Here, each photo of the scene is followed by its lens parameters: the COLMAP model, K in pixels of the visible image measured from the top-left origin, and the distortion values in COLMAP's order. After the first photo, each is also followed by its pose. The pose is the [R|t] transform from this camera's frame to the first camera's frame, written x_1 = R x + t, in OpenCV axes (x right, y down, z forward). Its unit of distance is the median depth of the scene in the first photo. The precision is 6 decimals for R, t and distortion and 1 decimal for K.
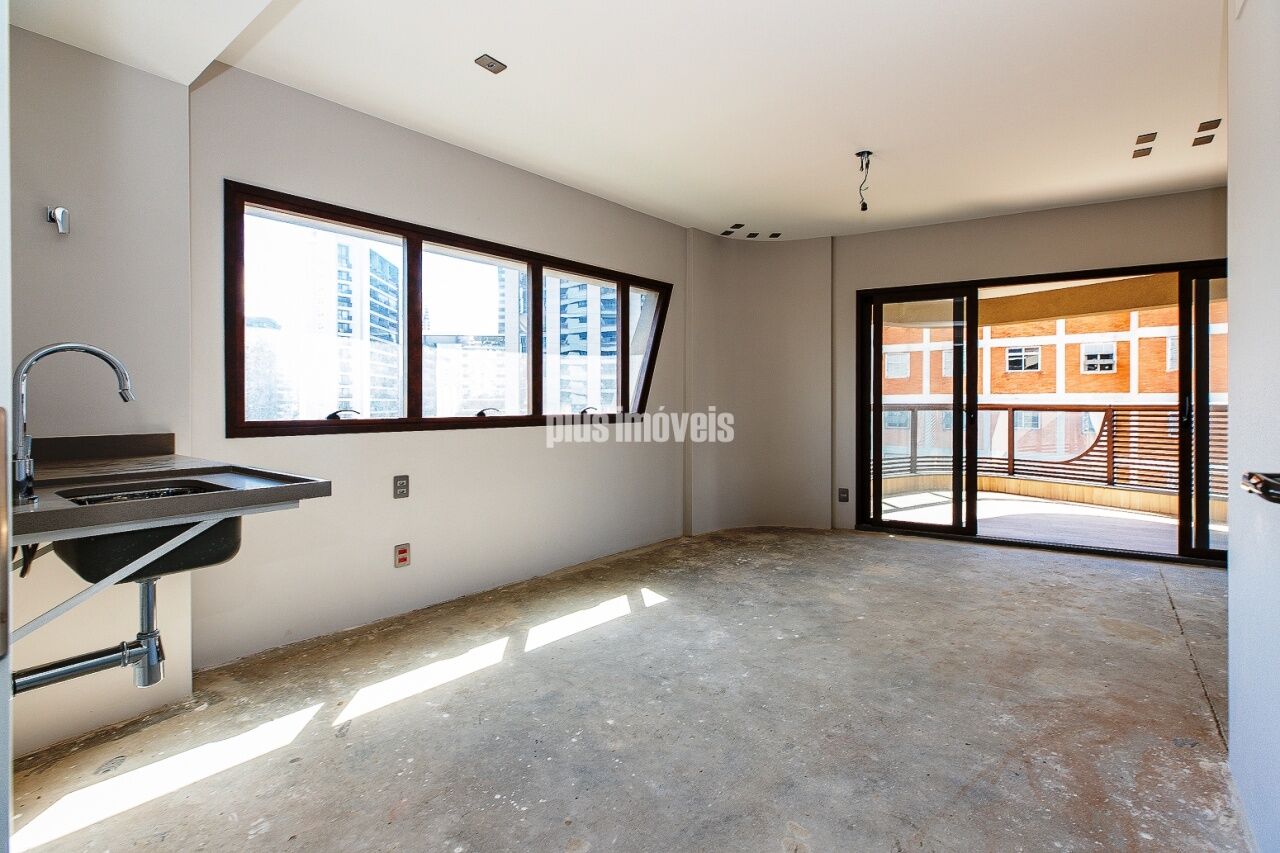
lens RADIAL K [[585.5, 0, 647.4], [0, 585.5, 404.1], [0, 0, 1]] dist [0.001217, -0.000132]
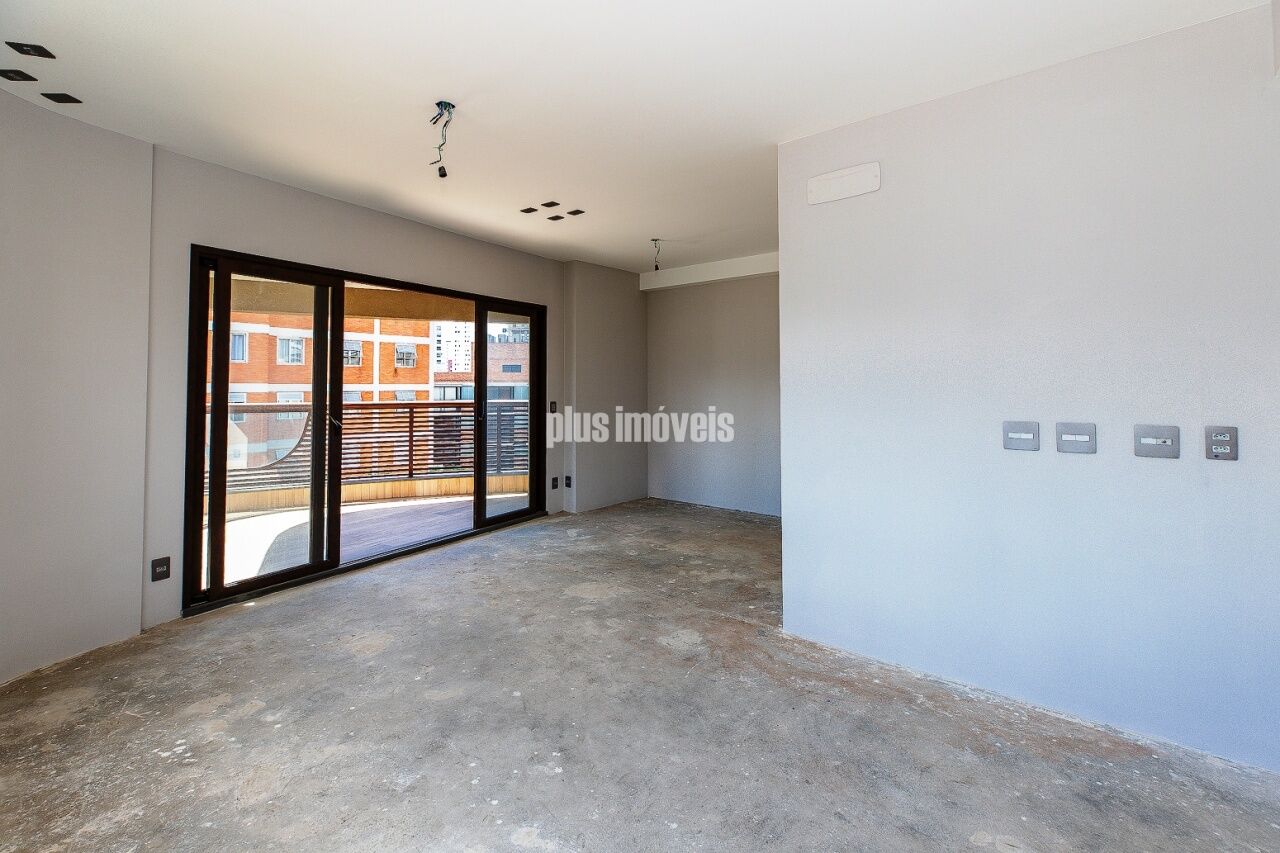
lens RADIAL K [[592.4, 0, 637.2], [0, 592.4, 364.8], [0, 0, 1]] dist [0.002807, -0.000545]
pose [[0.048664, 0.037400, 0.998115, -0.391581], [0.005716, 0.999272, -0.037722, -0.046051], [-0.998799, 0.007541, 0.048415, 0.687081]]
